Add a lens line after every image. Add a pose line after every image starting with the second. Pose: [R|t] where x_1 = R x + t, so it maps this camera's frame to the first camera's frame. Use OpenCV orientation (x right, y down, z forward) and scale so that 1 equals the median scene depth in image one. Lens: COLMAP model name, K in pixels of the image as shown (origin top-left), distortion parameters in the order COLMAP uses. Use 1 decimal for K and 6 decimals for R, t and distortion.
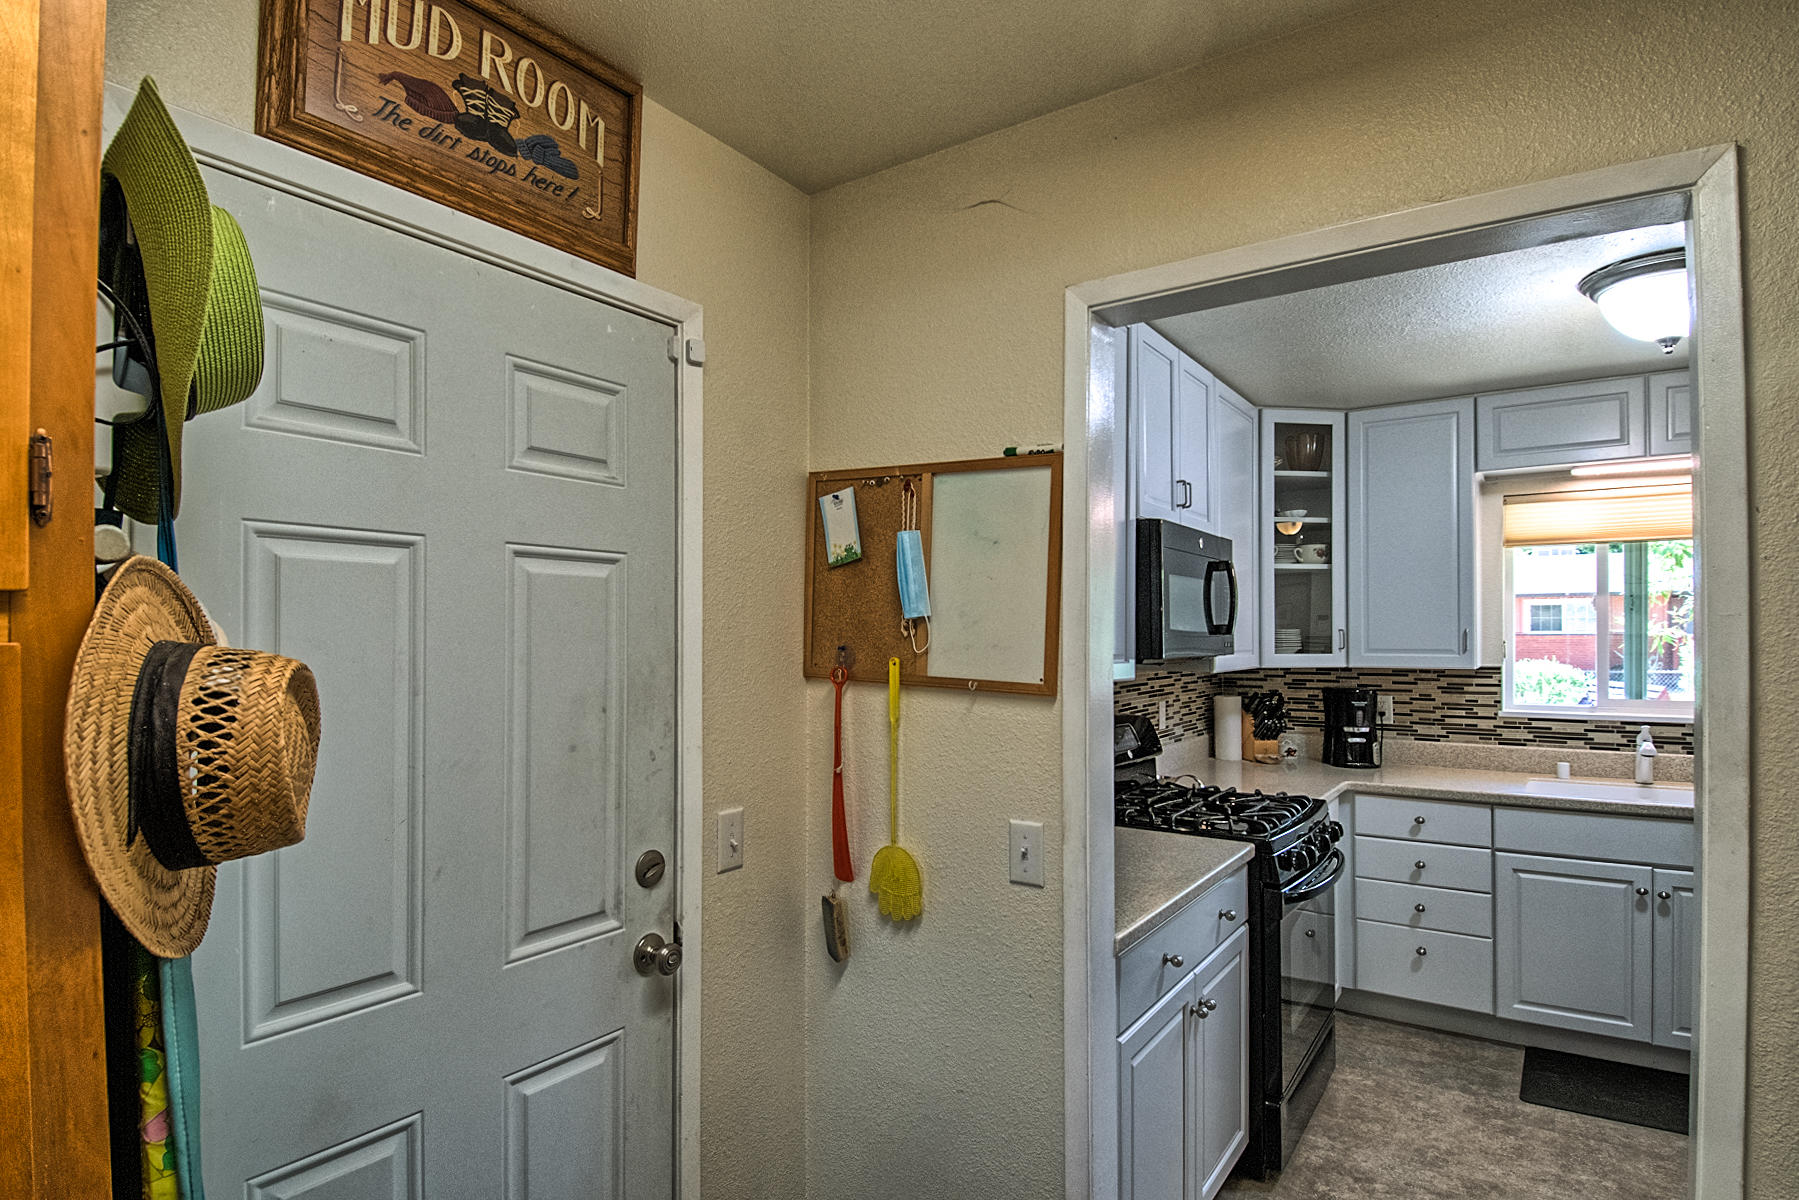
lens RADIAL K [[944.2, 0, 872.7], [0, 944.2, 630.2], [0, 0, 1]] dist [0.003374, -0.030700]
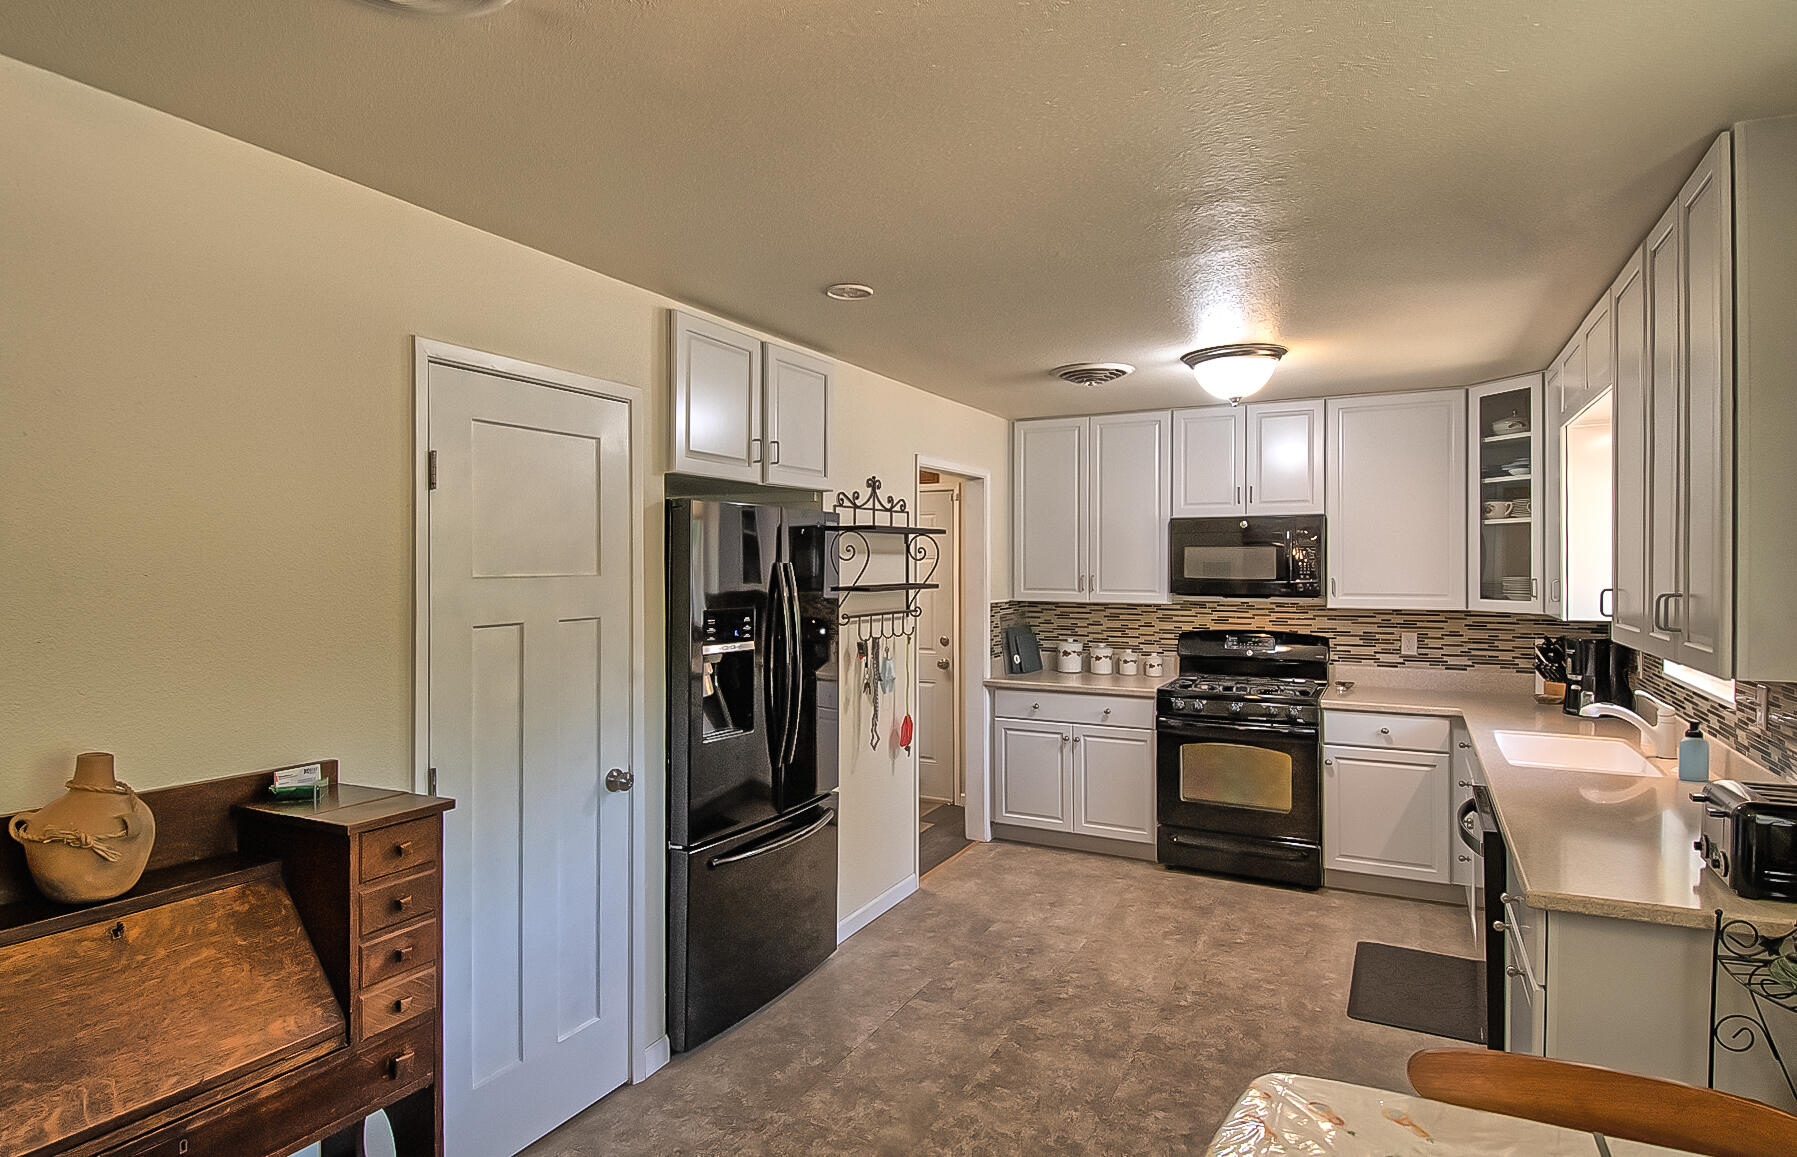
lens RADIAL K [[952.3, 0, 898.5], [0, 952.3, 578.5], [0, 0, 1]] dist [-0.001086, -0.000319]
pose [[0.144443, 0.018656, -0.989337, 1.471806], [0.009455, 0.999751, 0.020233, -0.030093], [0.989468, -0.012277, 0.144231, 0.131498]]
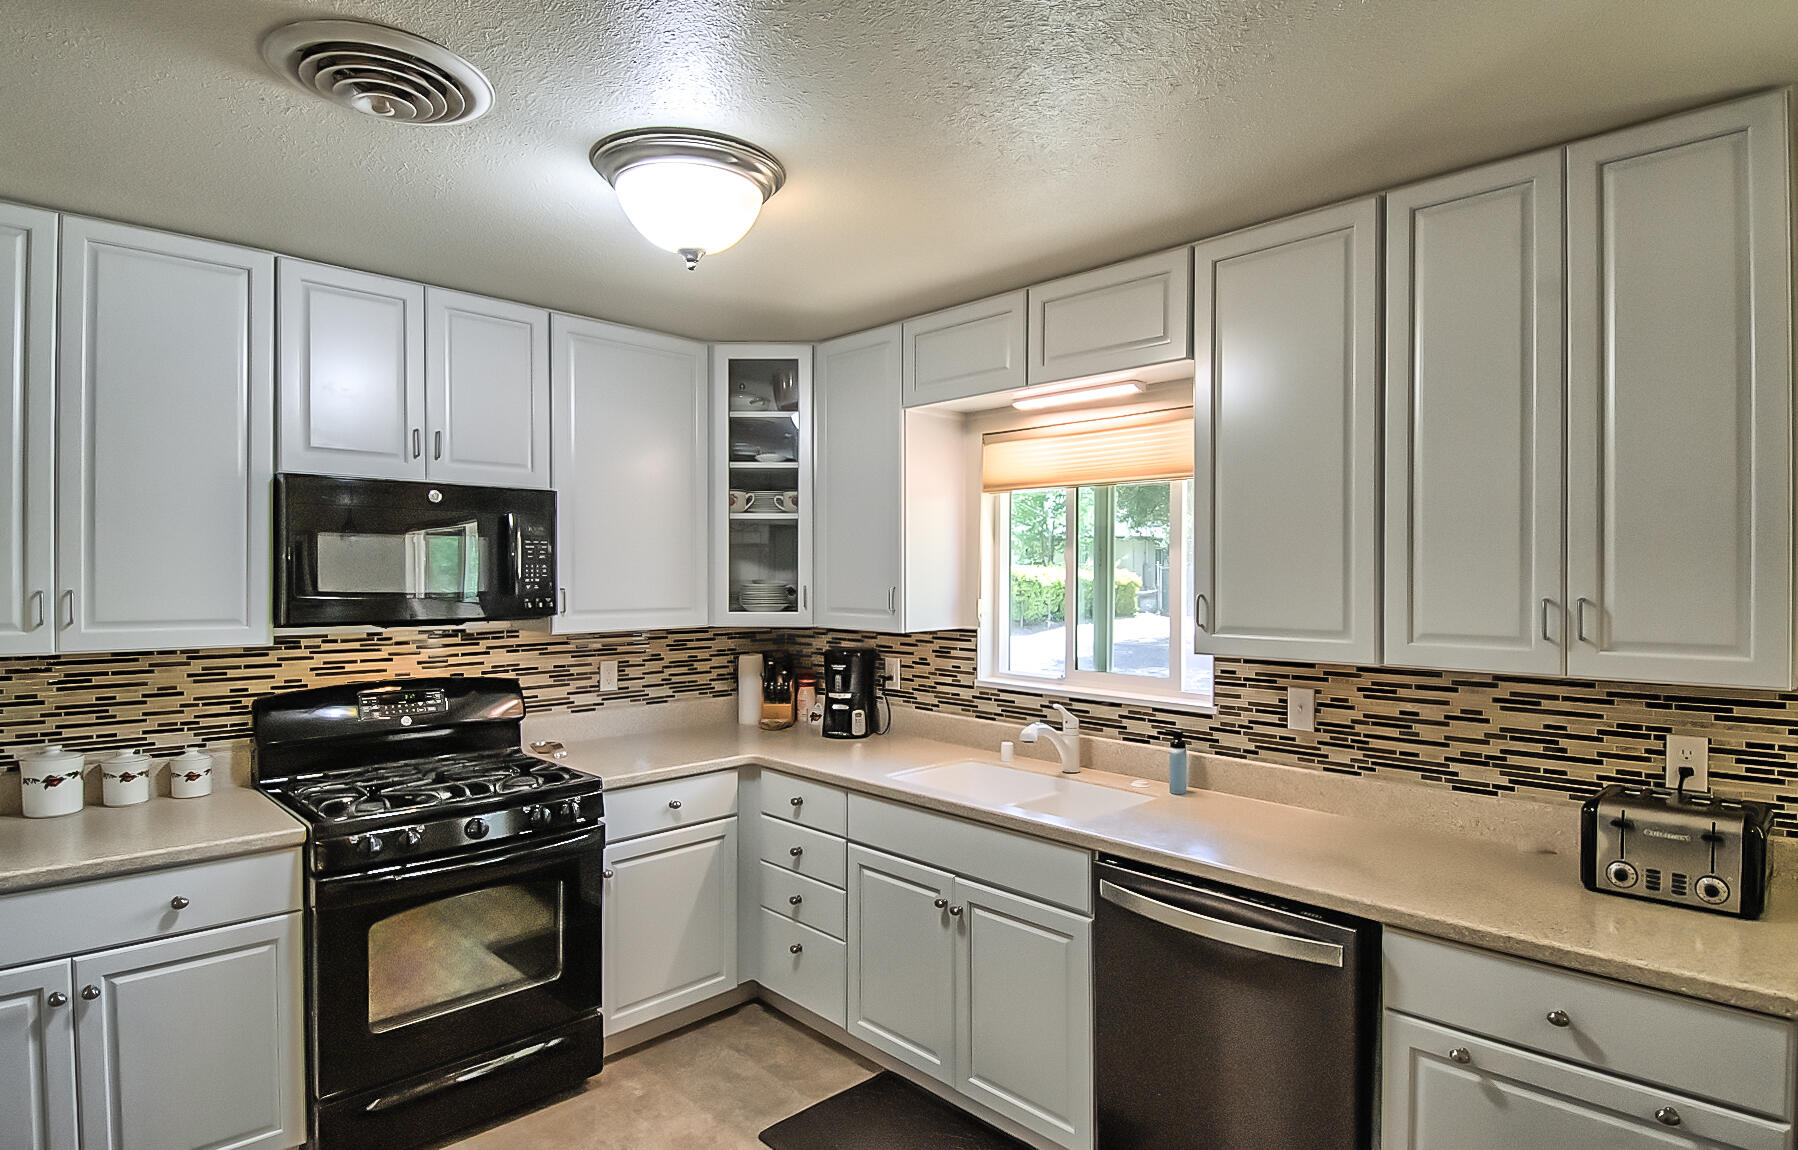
lens RADIAL K [[940.0, 0, 925.4], [0, 940.0, 572.7], [0, 0, 1]] dist [0.002843, -0.028024]
pose [[0.989103, 0.005438, -0.147122, 0.750158], [-0.003833, 0.999930, 0.011193, -0.023758], [0.147172, -0.010508, 0.989055, 0.124074]]
